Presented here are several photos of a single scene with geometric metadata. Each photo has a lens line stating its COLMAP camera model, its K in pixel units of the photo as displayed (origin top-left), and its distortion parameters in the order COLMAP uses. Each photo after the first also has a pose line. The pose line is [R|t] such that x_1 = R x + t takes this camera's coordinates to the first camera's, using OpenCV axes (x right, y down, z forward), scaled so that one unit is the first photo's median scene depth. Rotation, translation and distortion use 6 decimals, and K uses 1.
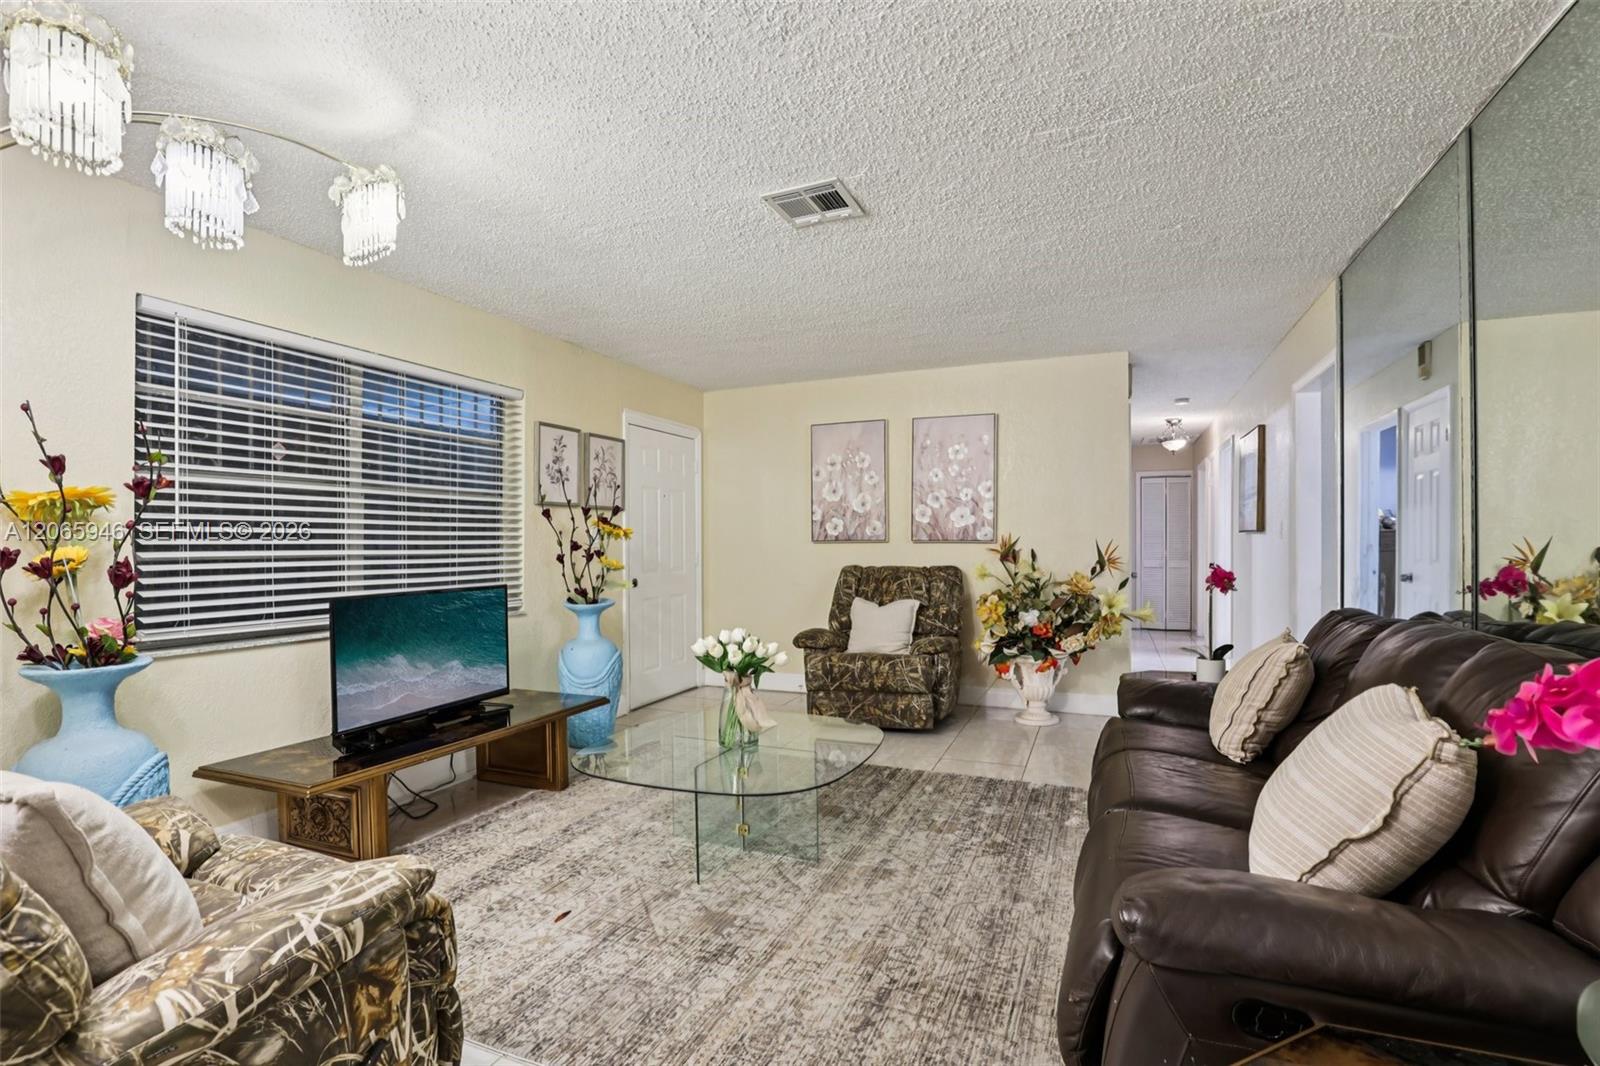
lens RADIAL K [[737.4, 0, 804.0], [0, 737.4, 542.4], [0, 0, 1]] dist [-0.029877, 0.000197]
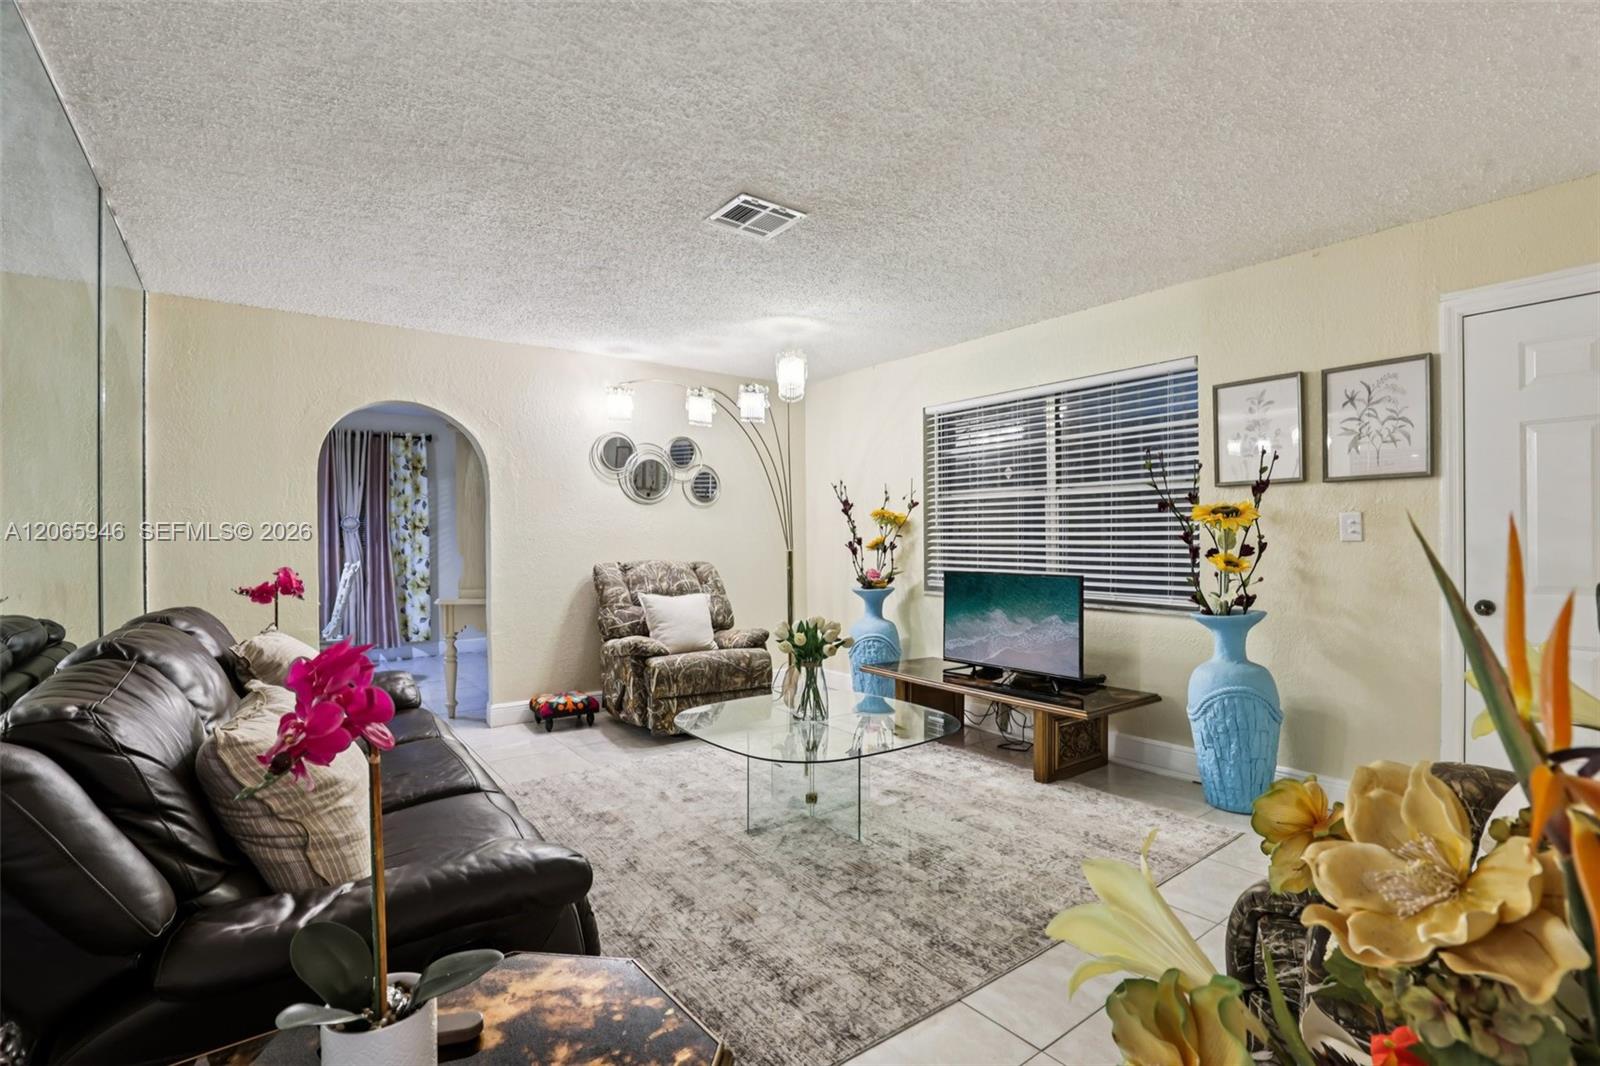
lens RADIAL K [[737.4, 0, 804.0], [0, 737.4, 542.4], [0, 0, 1]] dist [-0.029877, 0.000197]
pose [[-0.514145, 0.018695, -0.857499, 0.803320], [0.008975, 0.999825, 0.016417, -0.011221], [0.857656, 0.000745, -0.514223, 1.449274]]
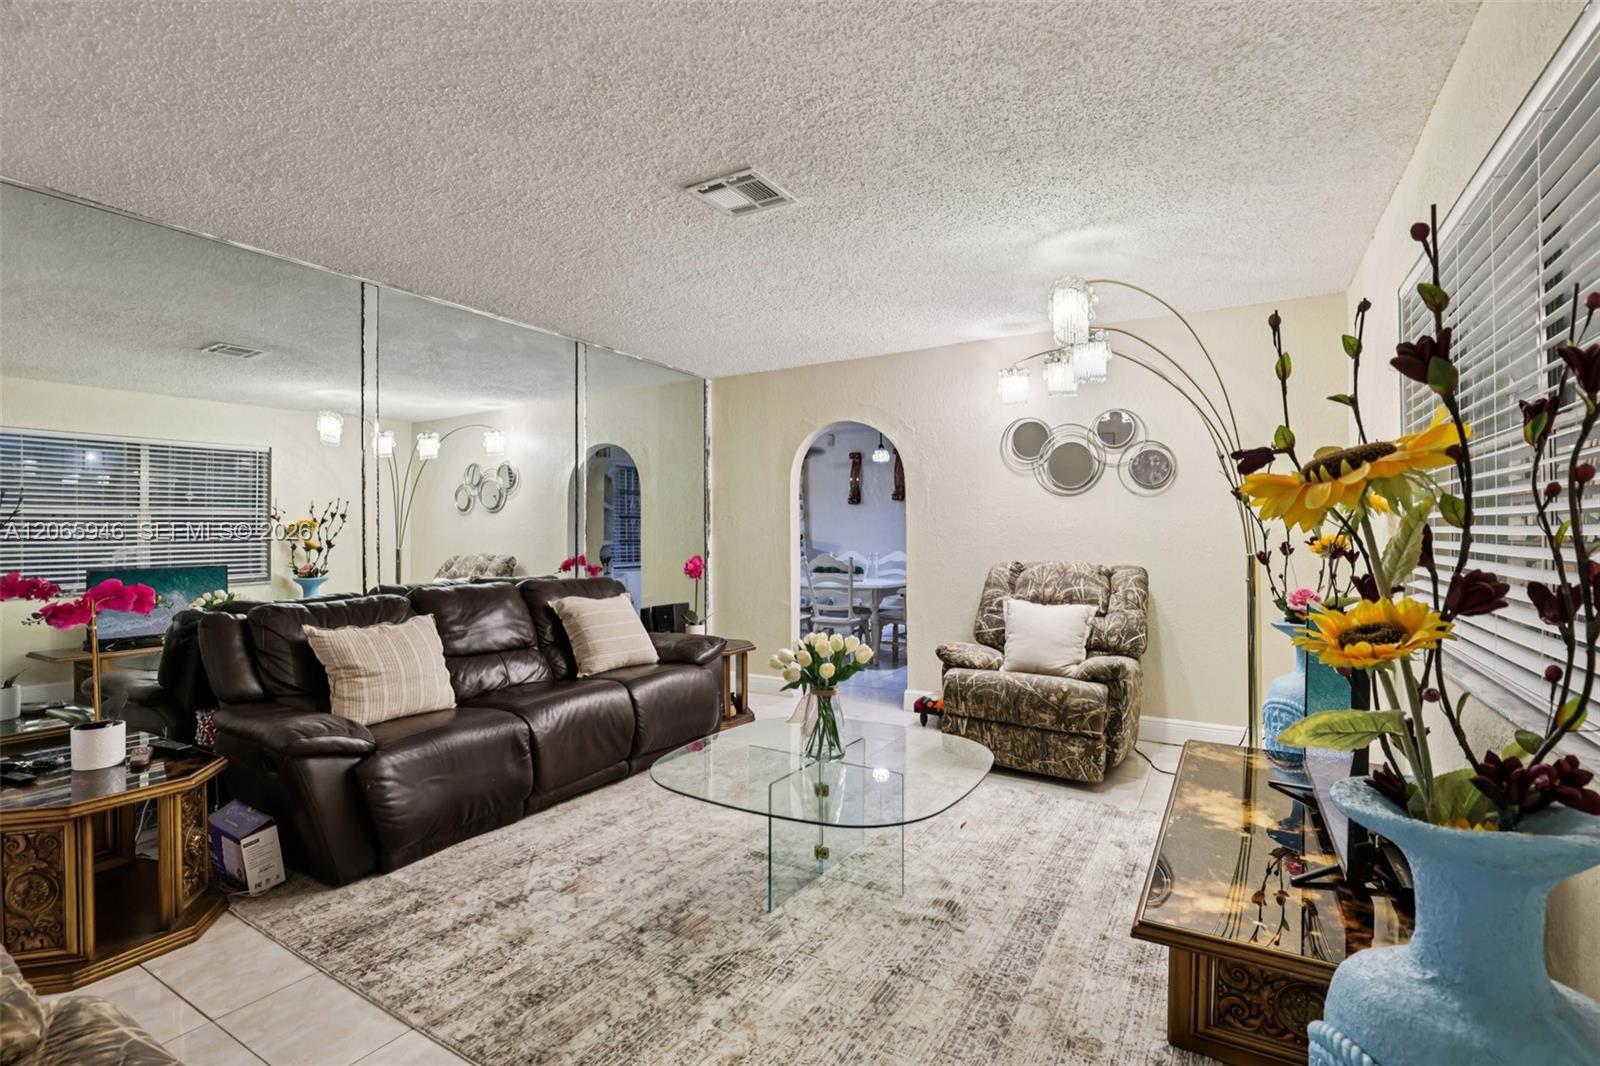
lens RADIAL K [[732.4, 0, 800.0], [0, 732.4, 533.0], [0, 0, 1]] dist [-0.028032, -0.000001]
pose [[-0.989658, 0.013365, 0.142824, -0.177292], [0.013058, 0.999910, -0.003085, -0.003207], [-0.142852, -0.001188, -0.989743, 1.768480]]
